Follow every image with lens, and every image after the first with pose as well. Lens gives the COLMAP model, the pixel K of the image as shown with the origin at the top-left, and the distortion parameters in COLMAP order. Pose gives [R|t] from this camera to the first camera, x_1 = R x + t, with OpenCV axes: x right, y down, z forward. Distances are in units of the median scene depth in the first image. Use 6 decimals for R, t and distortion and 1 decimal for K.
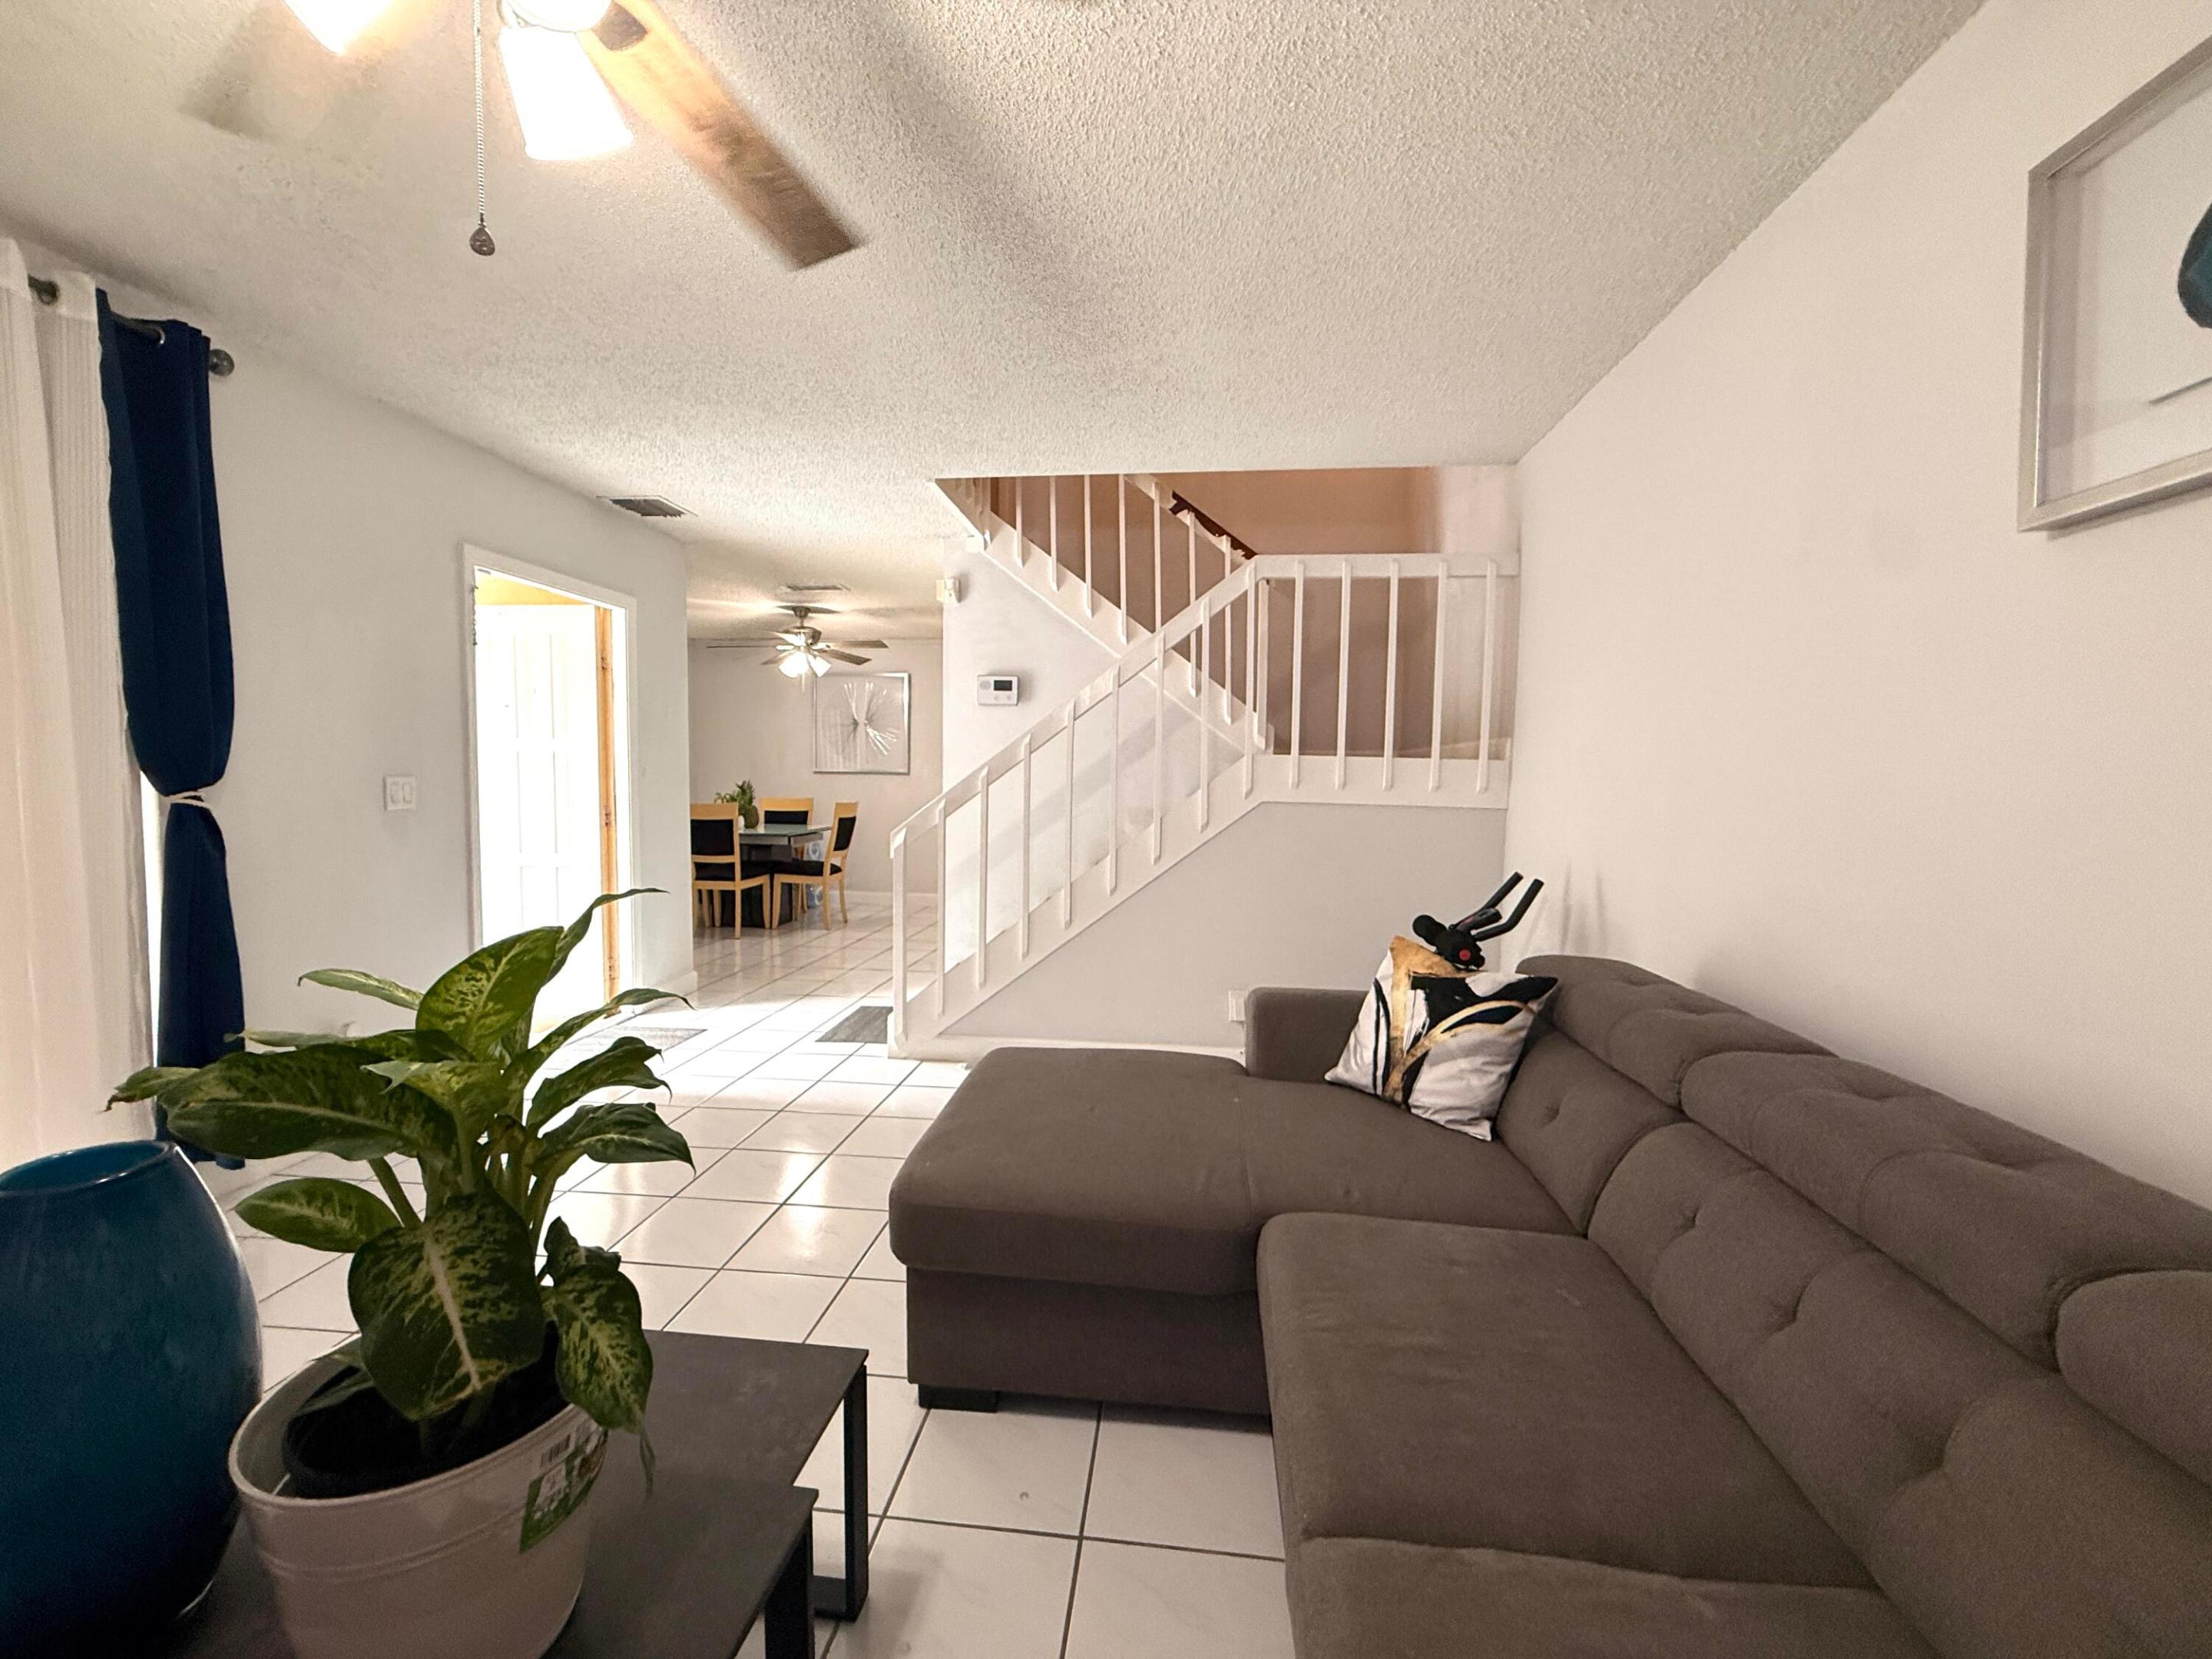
lens RADIAL K [[878.9, 0, 1100.2], [0, 878.9, 833.8], [0, 0, 1]] dist [0.000162, 0.000210]
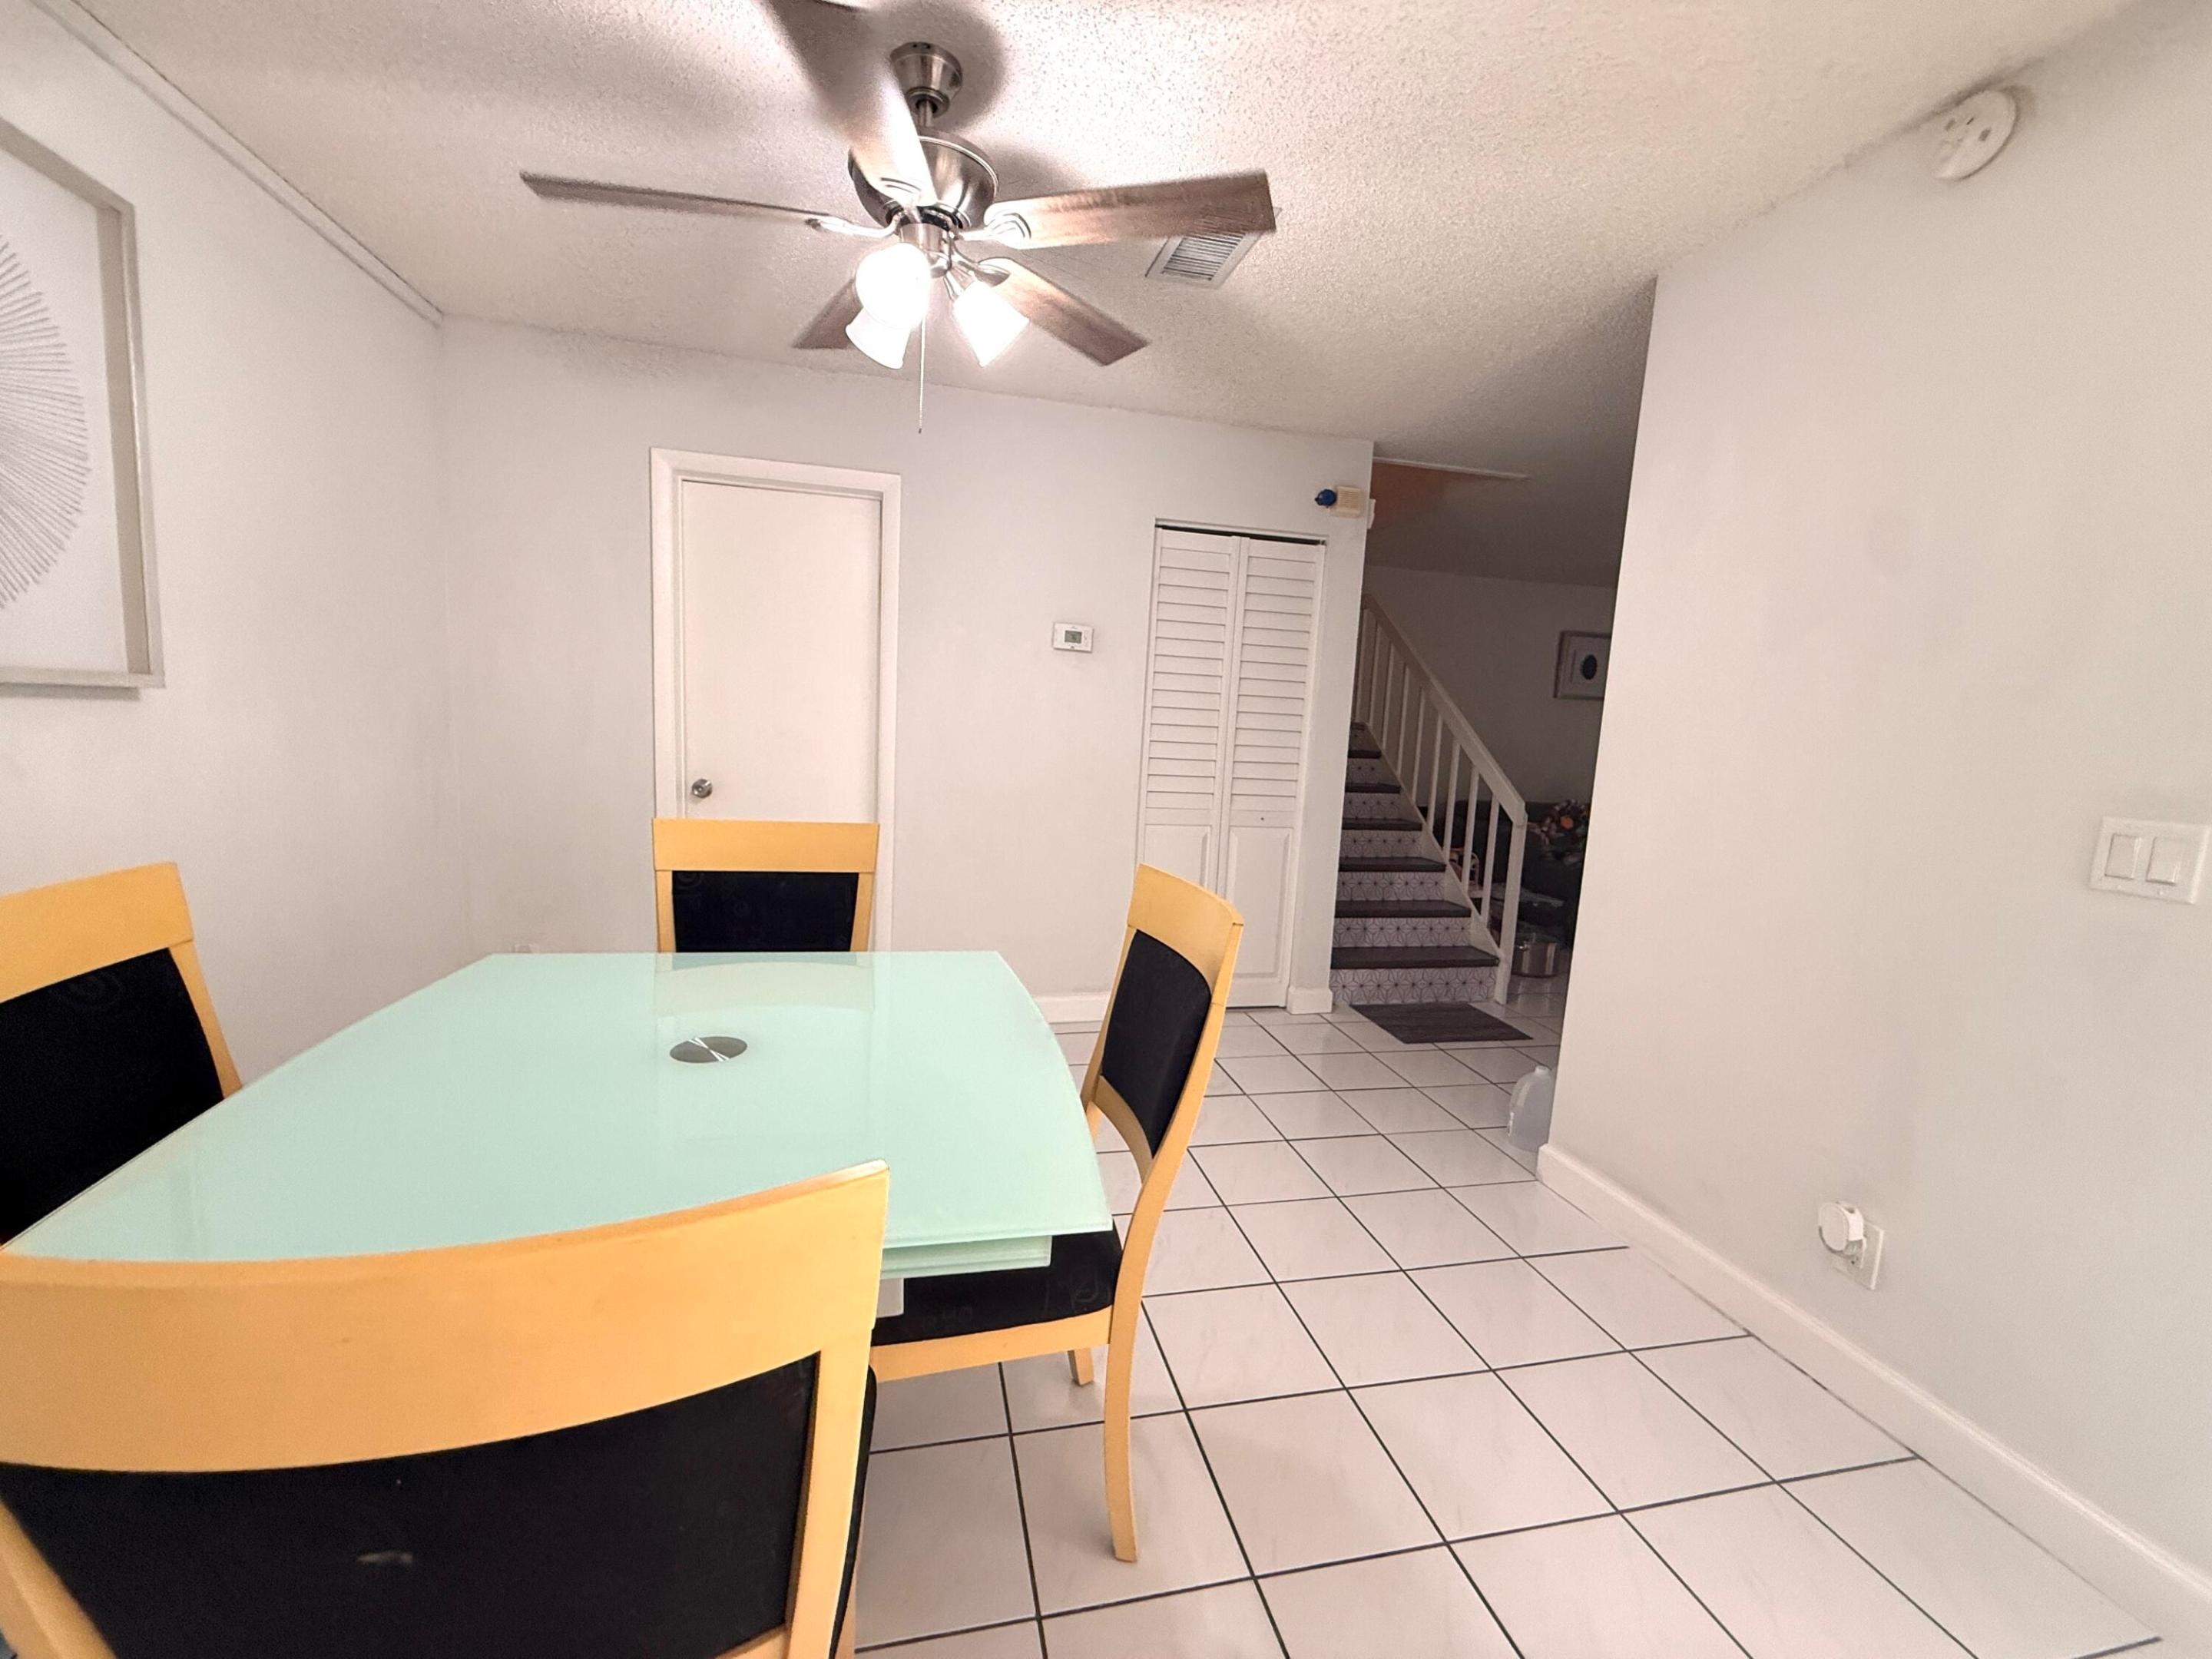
lens RADIAL K [[890.8, 0, 1106.0], [0, 890.8, 829.5], [0, 0, 1]] dist [0.001210, 0.000129]
pose [[-0.331266, -0.148571, 0.931767, -1.184571], [0.006151, 0.987164, 0.159591, -0.159096], [-0.943517, 0.058599, -0.326100, 1.986191]]
